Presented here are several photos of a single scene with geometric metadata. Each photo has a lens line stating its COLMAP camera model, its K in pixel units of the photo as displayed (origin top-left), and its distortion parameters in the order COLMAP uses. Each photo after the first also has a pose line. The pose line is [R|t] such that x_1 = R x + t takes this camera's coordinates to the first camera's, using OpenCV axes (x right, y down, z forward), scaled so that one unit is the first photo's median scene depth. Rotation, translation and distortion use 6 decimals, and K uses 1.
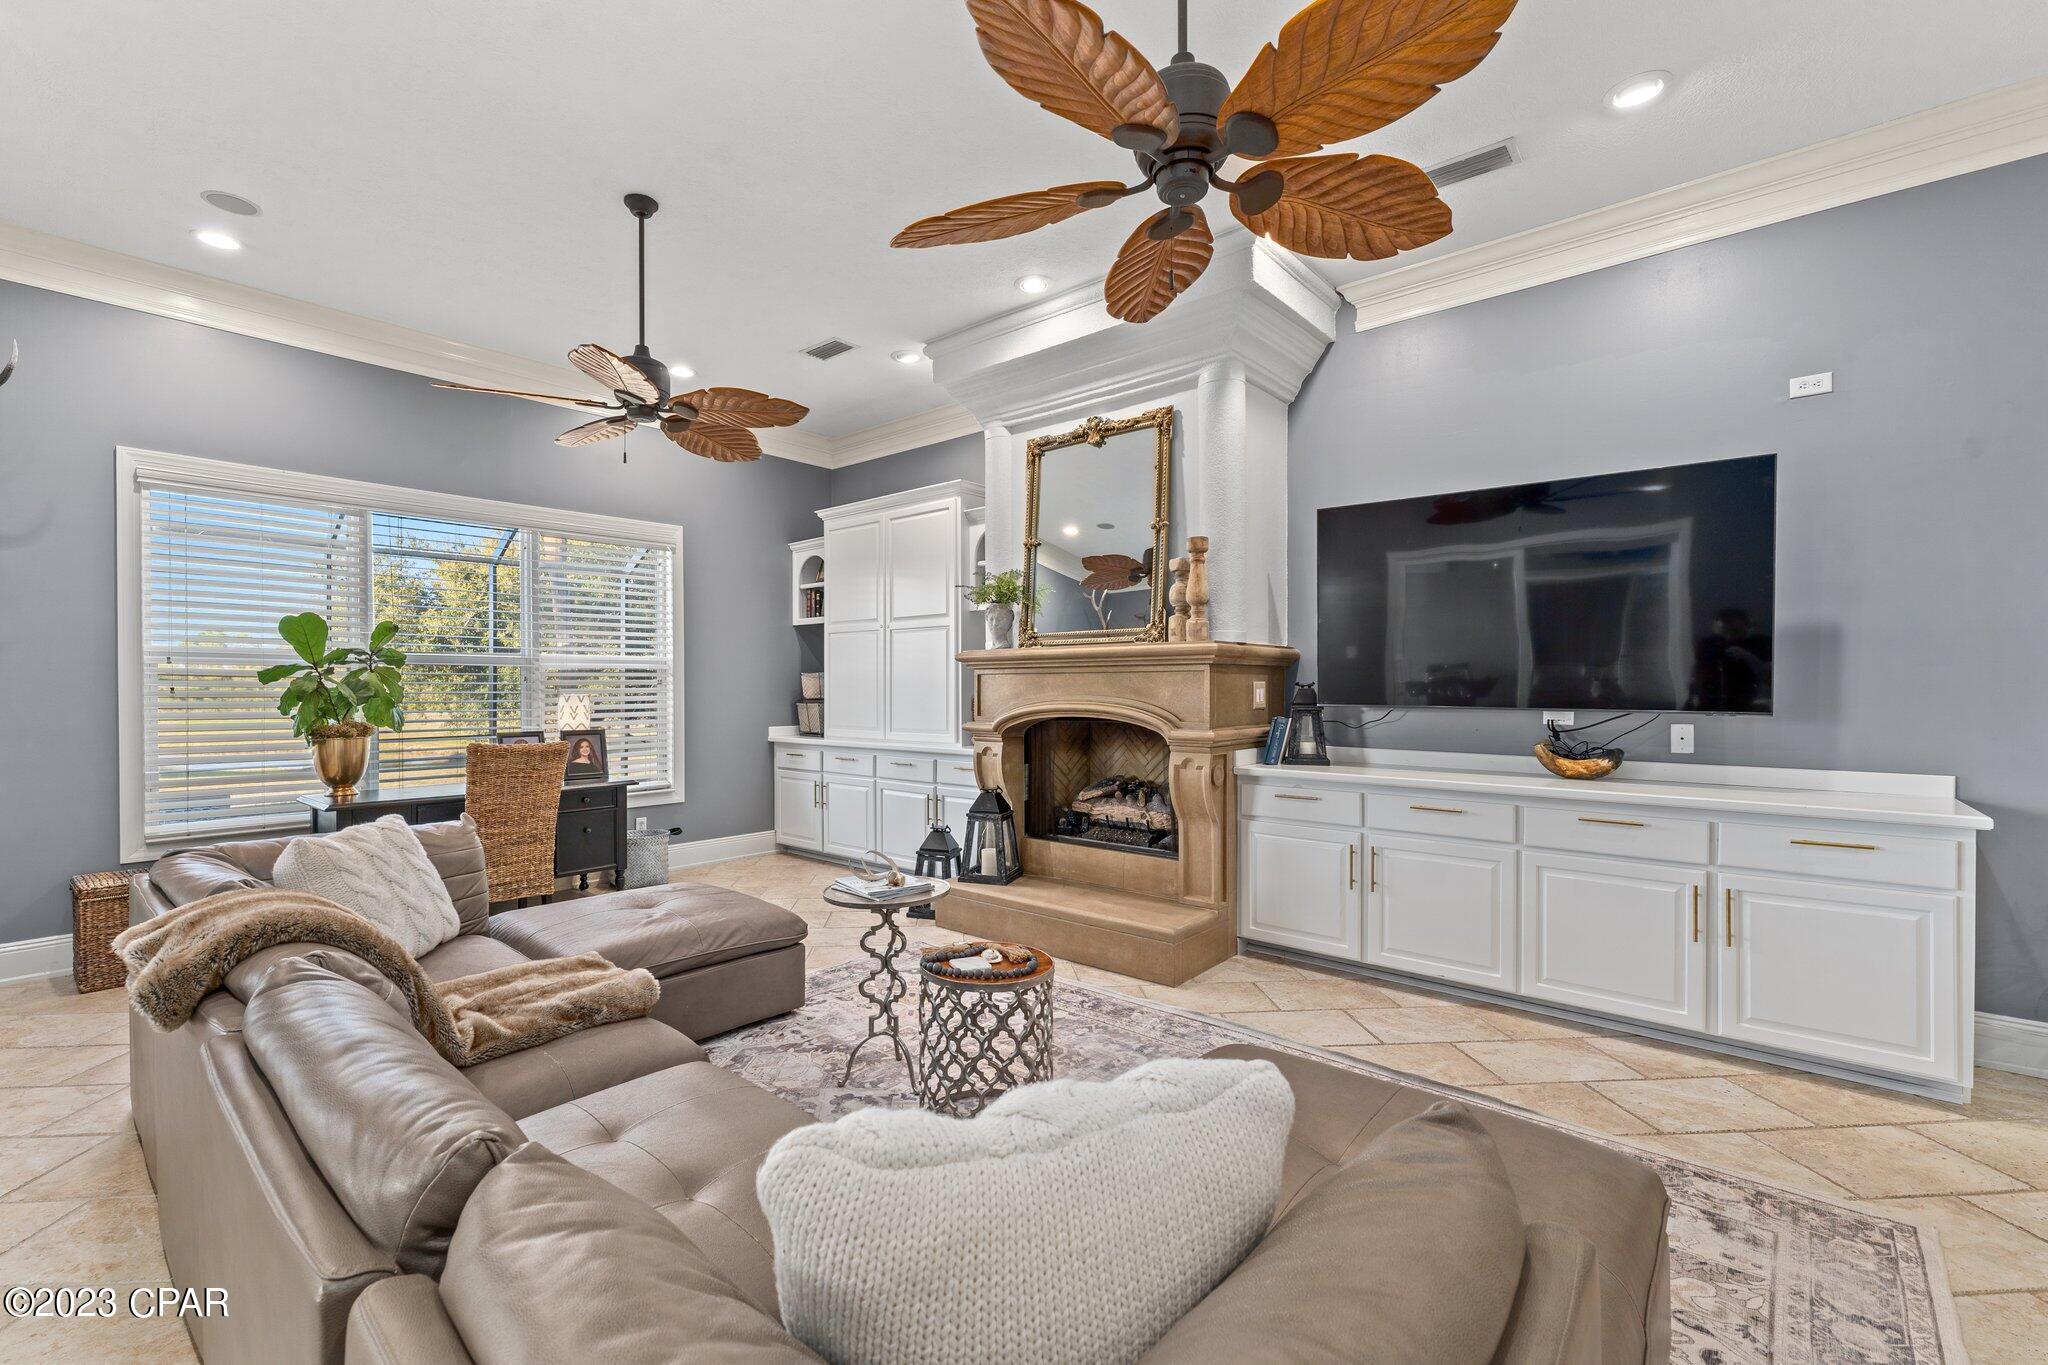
lens RADIAL K [[862.1, 0, 1018.6], [0, 862.1, 688.7], [0, 0, 1]] dist [-0.000846, -0.000412]
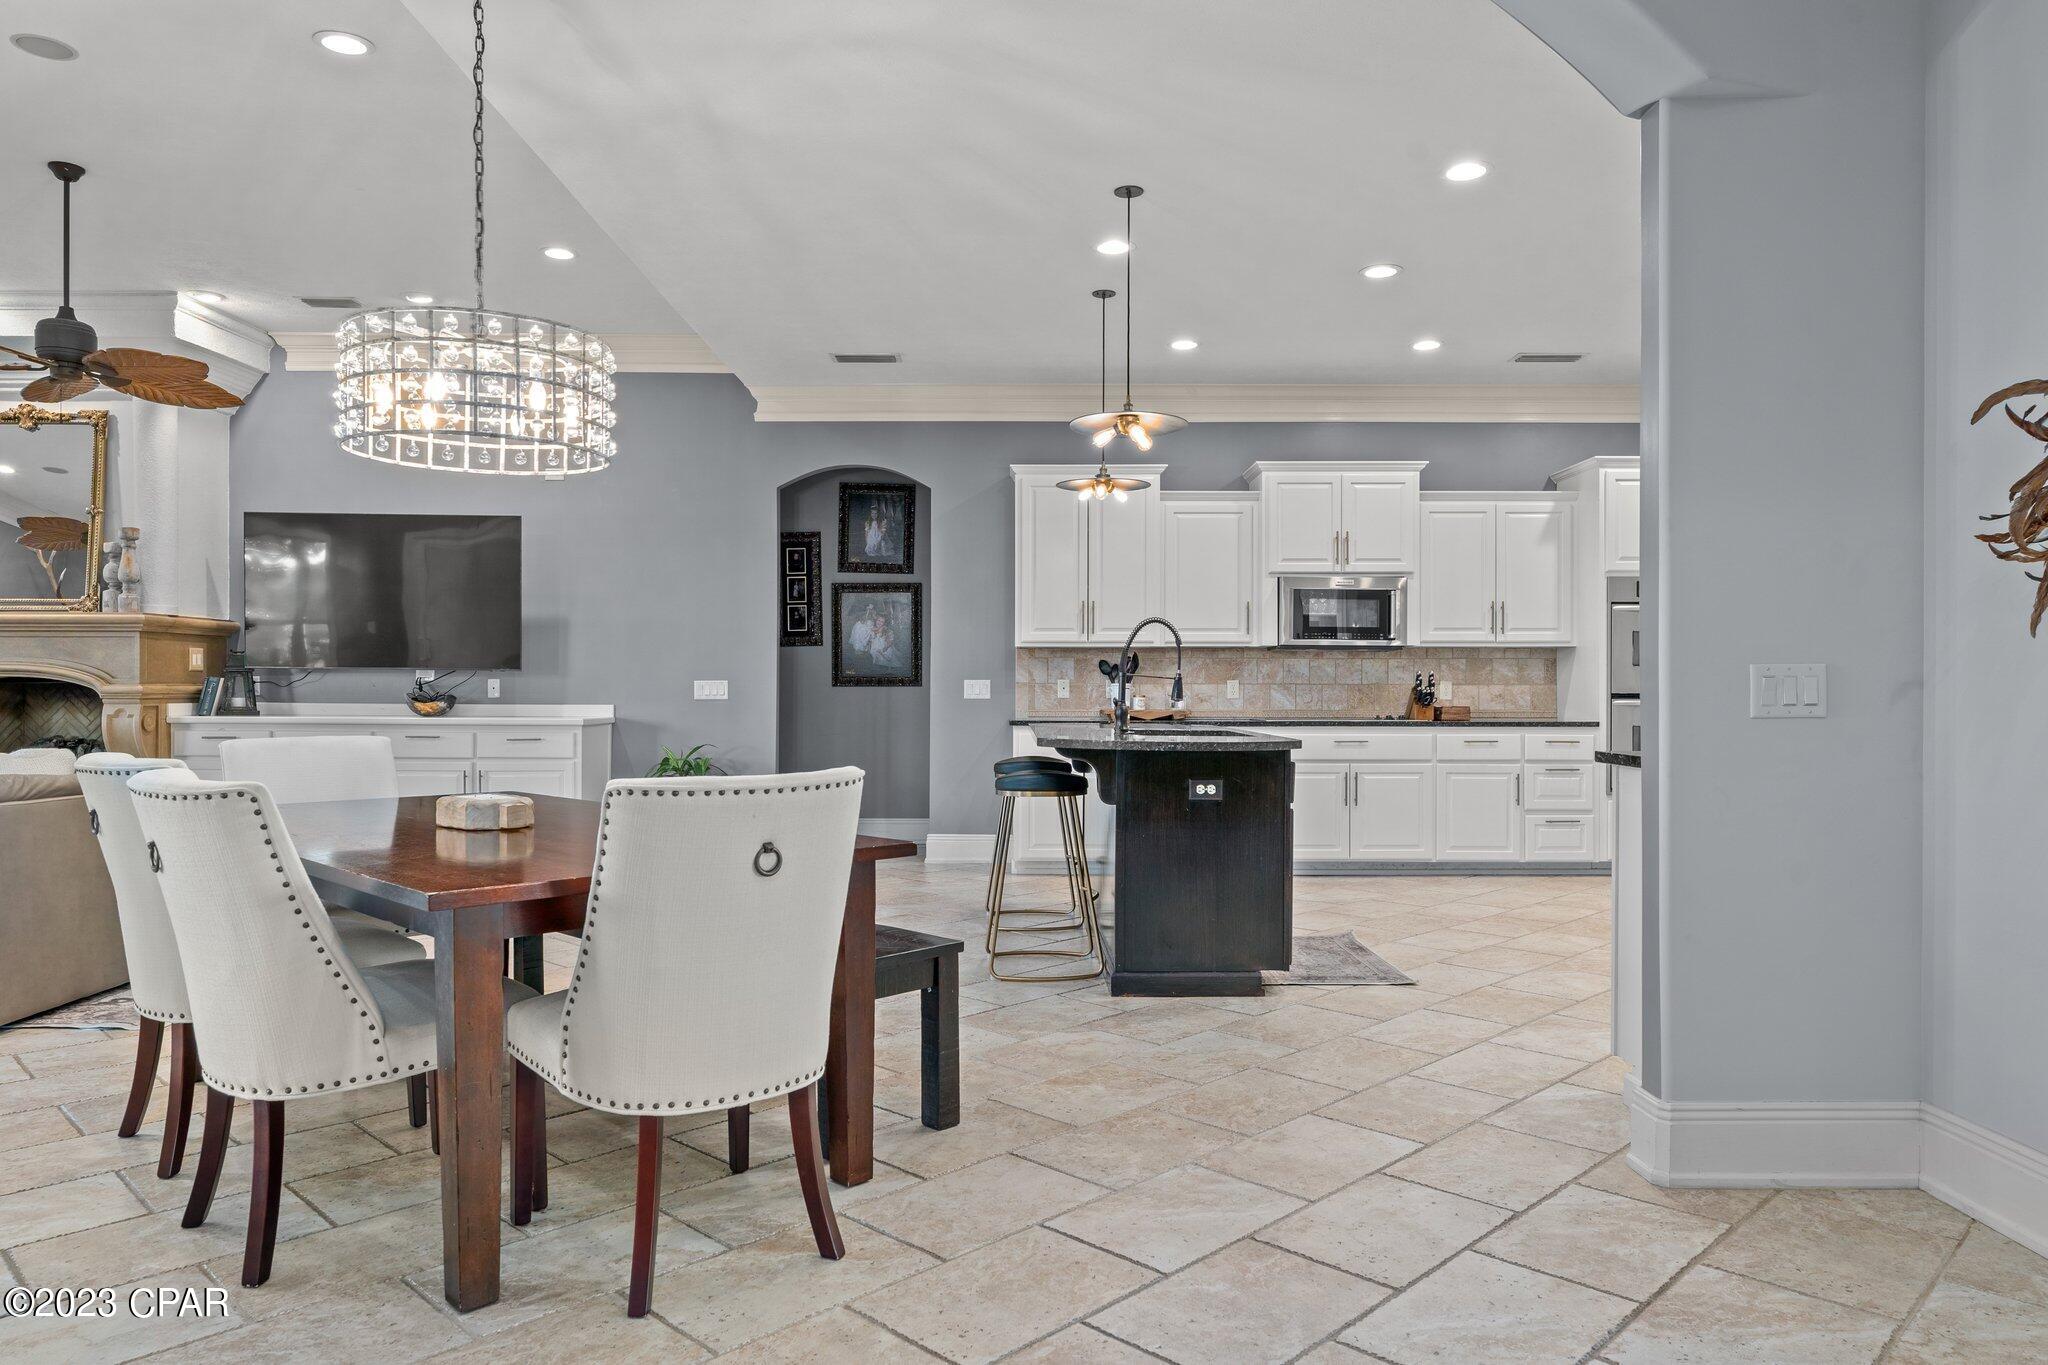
lens RADIAL K [[1321.6, 0, 1019.4], [0, 1321.6, 695.3], [0, 0, 1]] dist [-0.002379, -0.000656]
pose [[0.757794, 0.000177, 0.652494, -0.053312], [-0.002119, 0.999995, 0.002190, 0.052033], [-0.652491, -0.003042, 0.757790, -1.167281]]
